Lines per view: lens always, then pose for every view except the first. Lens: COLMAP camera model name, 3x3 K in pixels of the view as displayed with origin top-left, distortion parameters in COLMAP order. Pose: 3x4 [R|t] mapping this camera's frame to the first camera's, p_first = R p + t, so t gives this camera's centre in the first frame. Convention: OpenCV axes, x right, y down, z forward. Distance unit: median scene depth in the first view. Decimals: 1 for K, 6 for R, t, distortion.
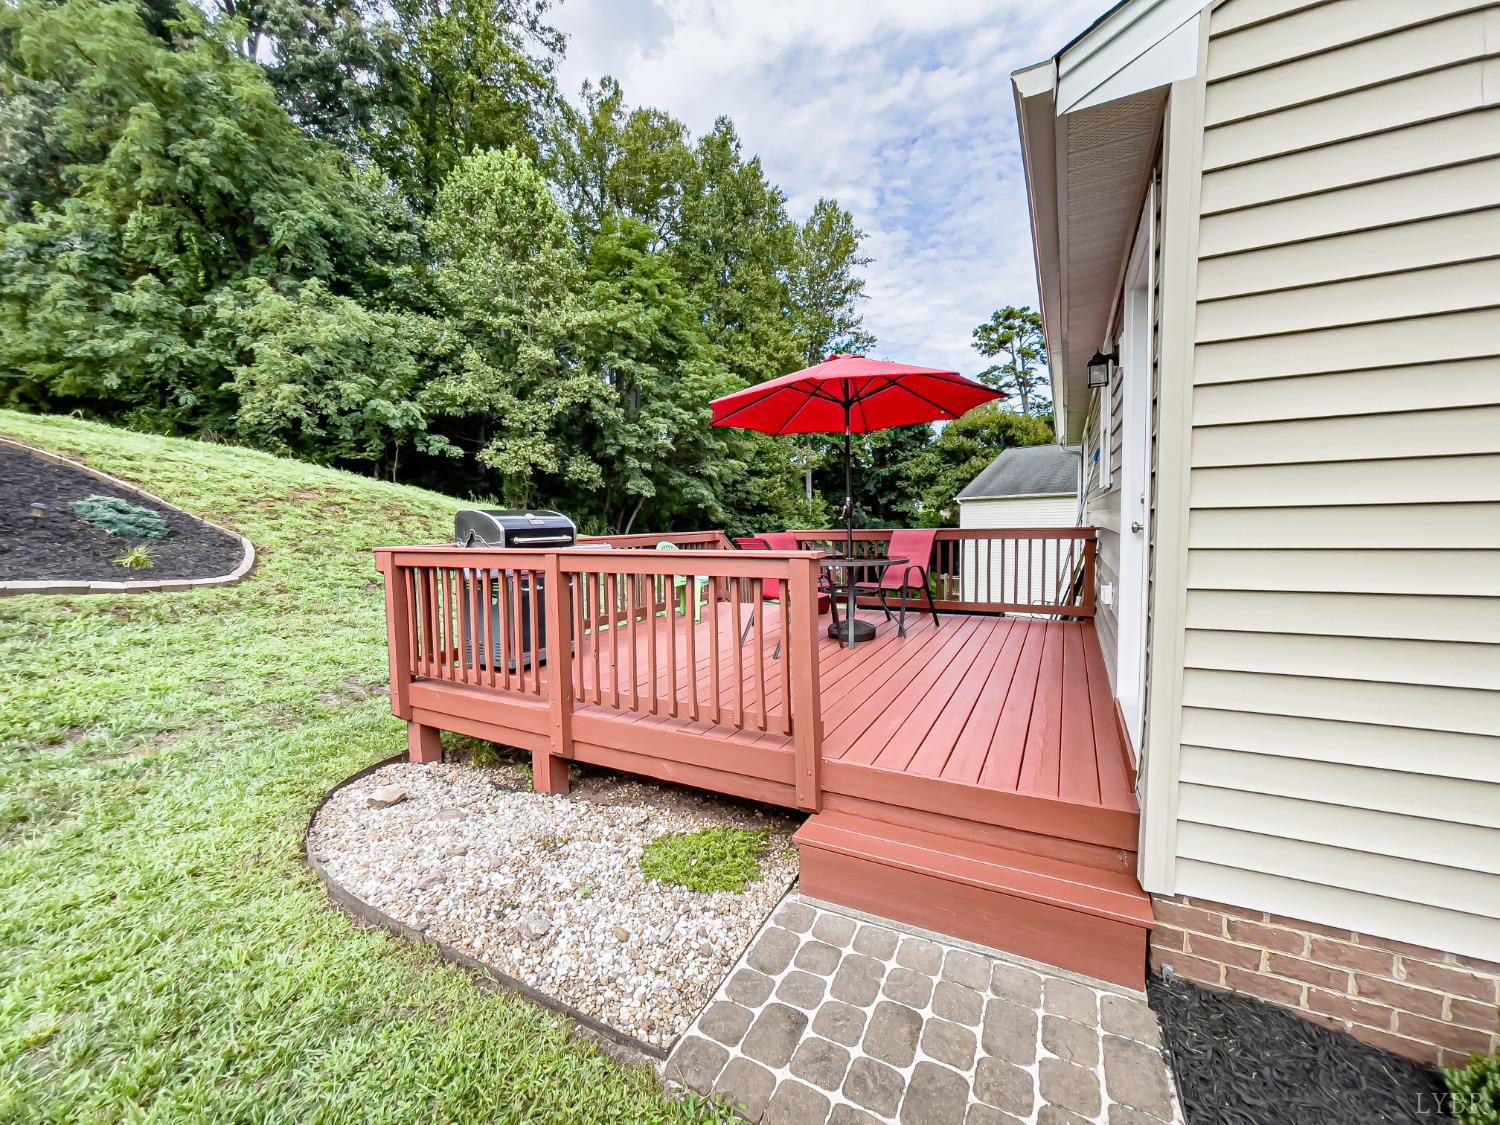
lens RADIAL K [[597.9, 0, 750.6], [0, 597.9, 573.0], [0, 0, 1]] dist [-0.028141, 0.012308]
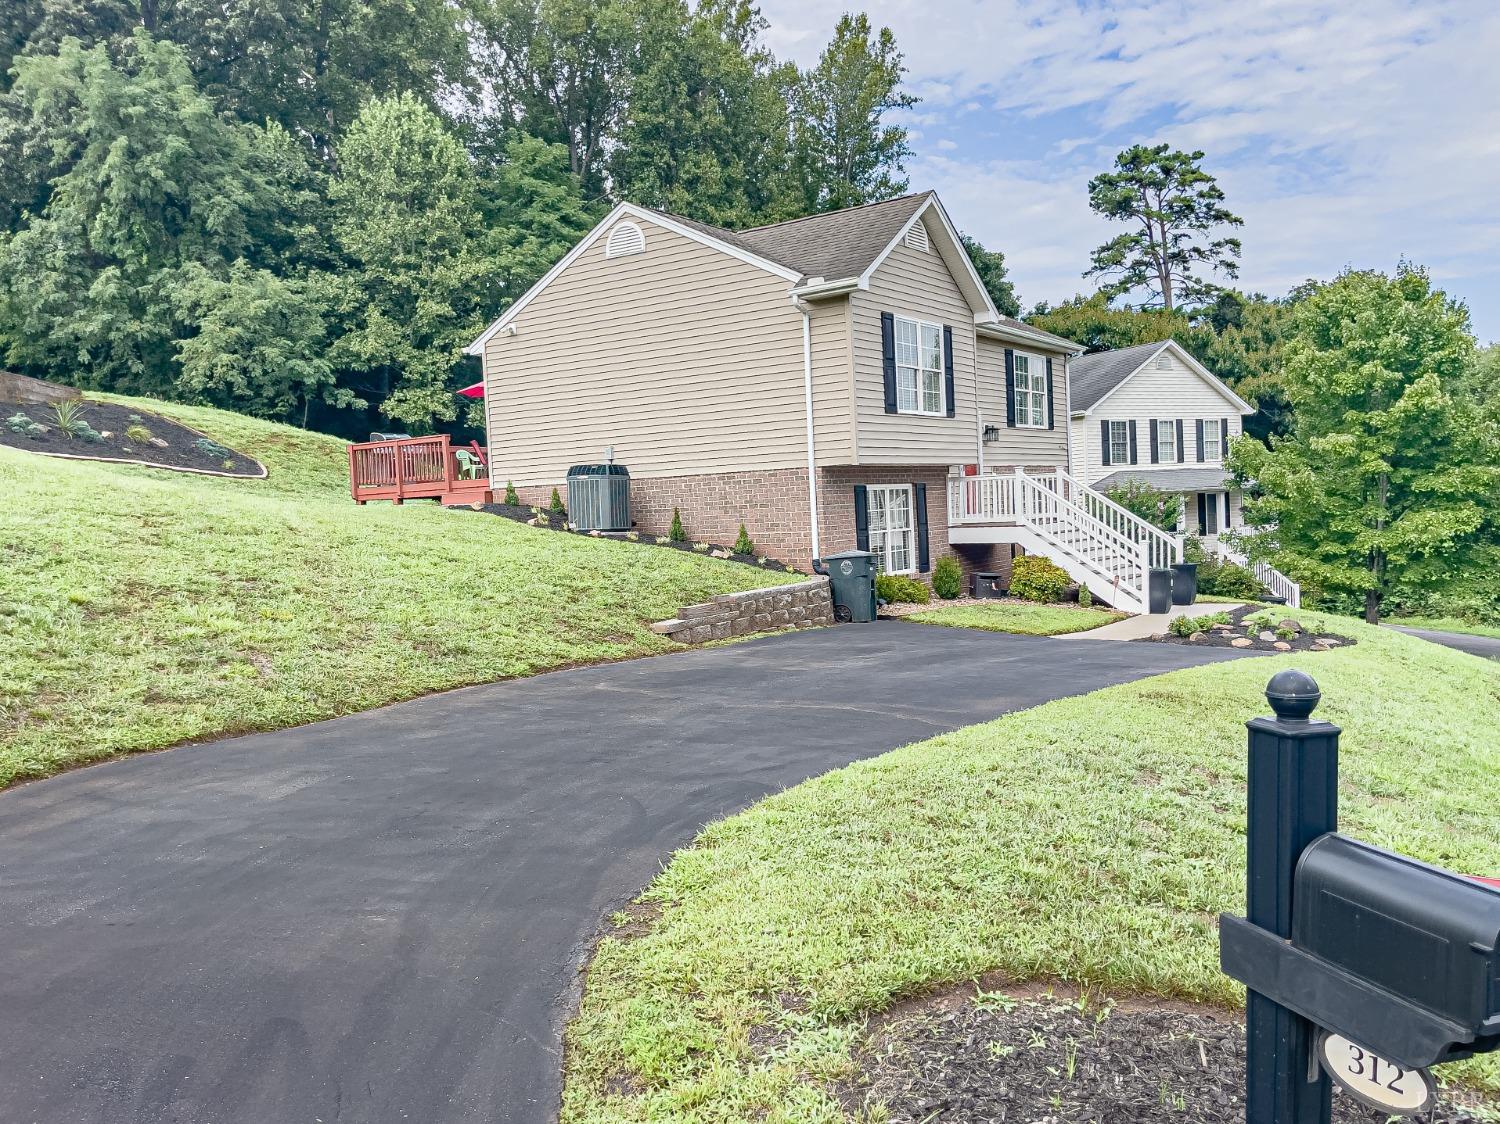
lens RADIAL K [[1123.4, 0, 748.8], [0, 1123.4, 569.9], [0, 0, 1]] dist [0.008607, 0.001683]
pose [[0.993717, -0.024261, -0.109261, 0.410967], [0.021215, 0.999356, -0.028955, 0.167848], [0.109893, 0.026455, 0.993591, -0.928103]]
